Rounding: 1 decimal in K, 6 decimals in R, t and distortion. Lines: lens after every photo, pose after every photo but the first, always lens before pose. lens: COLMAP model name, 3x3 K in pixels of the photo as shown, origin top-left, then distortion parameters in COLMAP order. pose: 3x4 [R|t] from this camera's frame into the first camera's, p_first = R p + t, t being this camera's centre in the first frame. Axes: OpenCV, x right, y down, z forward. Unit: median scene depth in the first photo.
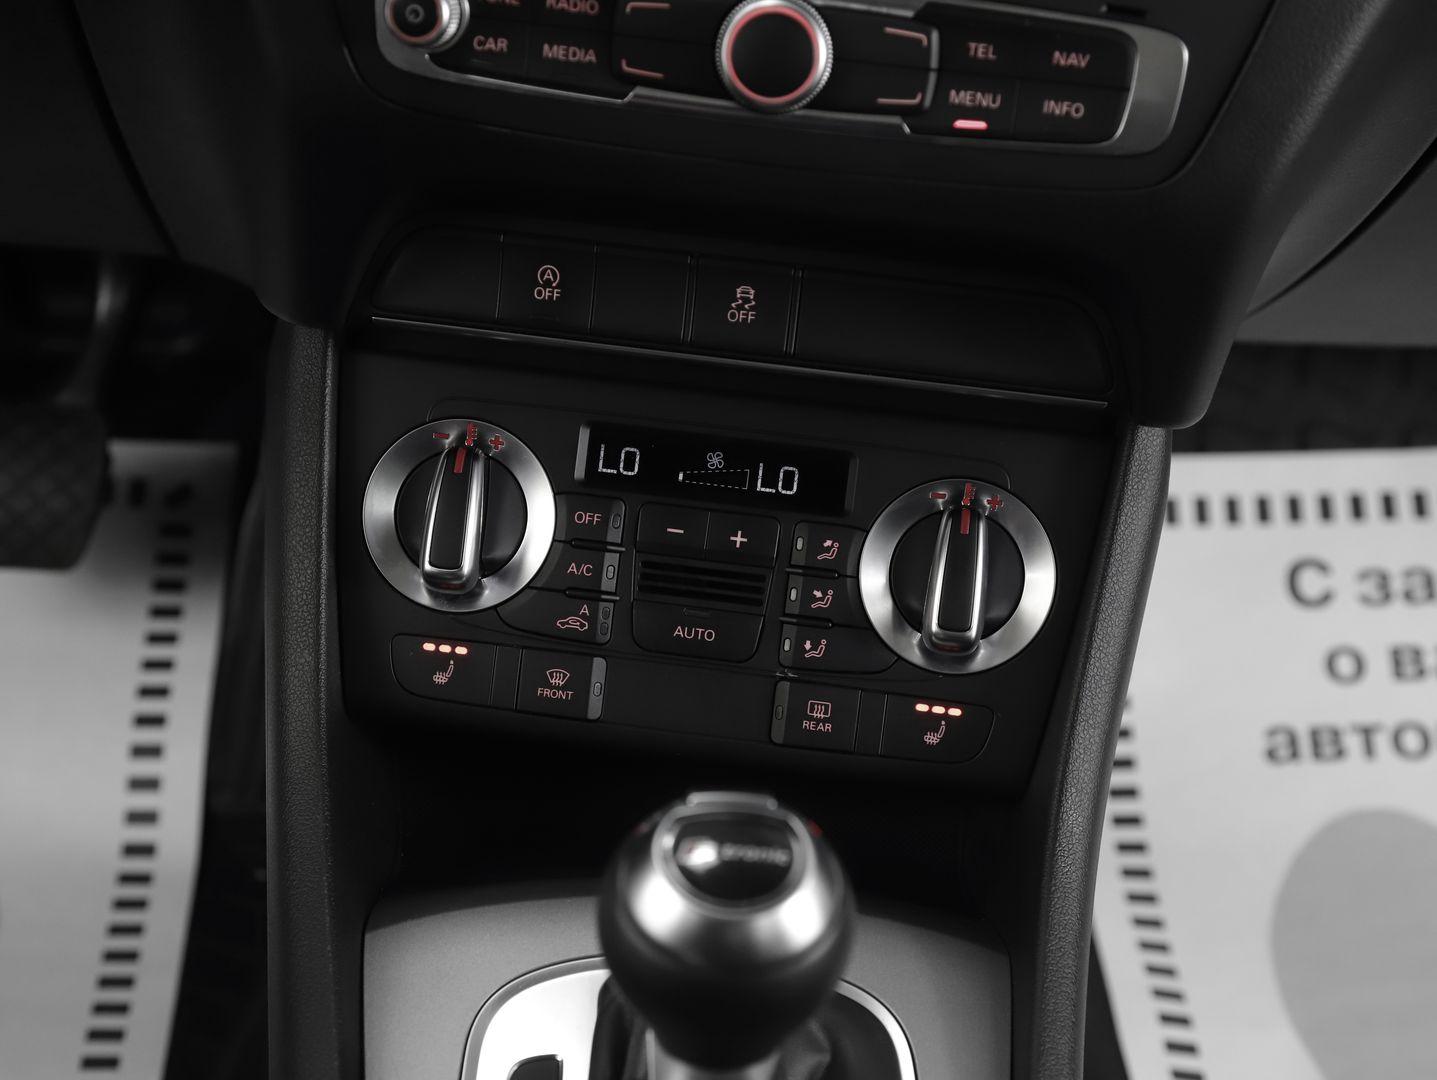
lens RADIAL K [[2497.9, 0, 718.5], [0, 2497.9, 540.0], [0, 0, 1]] dist [0.129805, -0.004342]
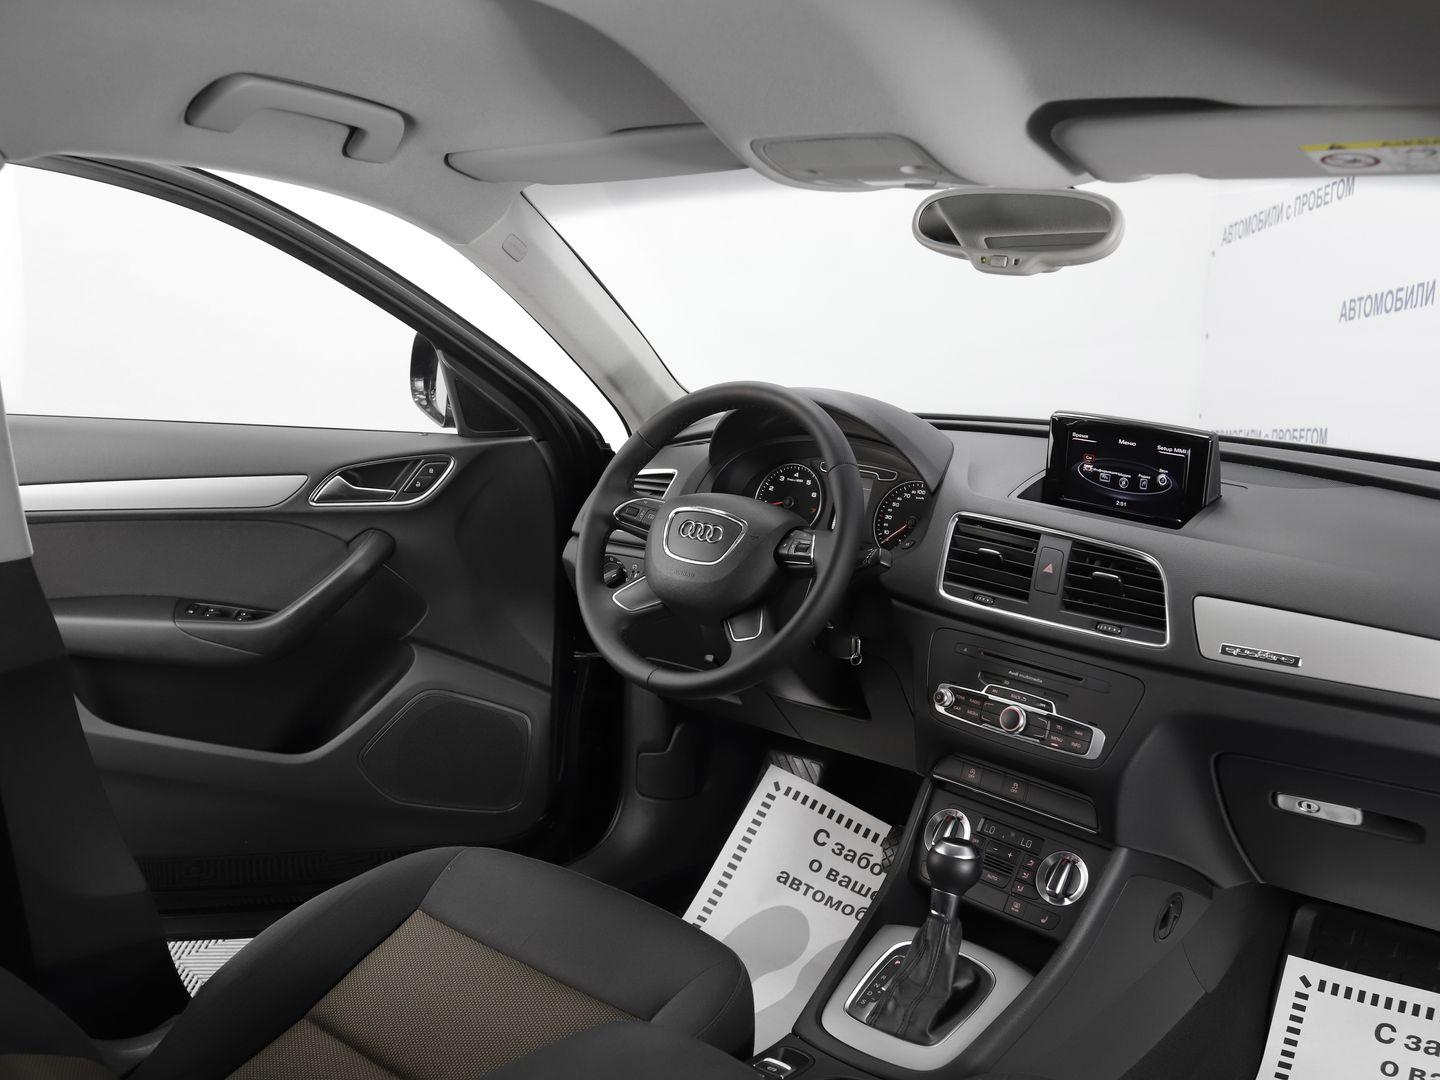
lens RADIAL K [[1338.6, 0, 720.0], [0, 1338.6, 540.0], [0, 0, 1]] dist [-0.086542, 0.119625]
pose [[0.768309, 0.079851, -0.635078, 0.879610], [-0.327641, 0.901411, -0.283037, 0.273597], [0.549865, 0.425538, 0.718725, -0.829207]]
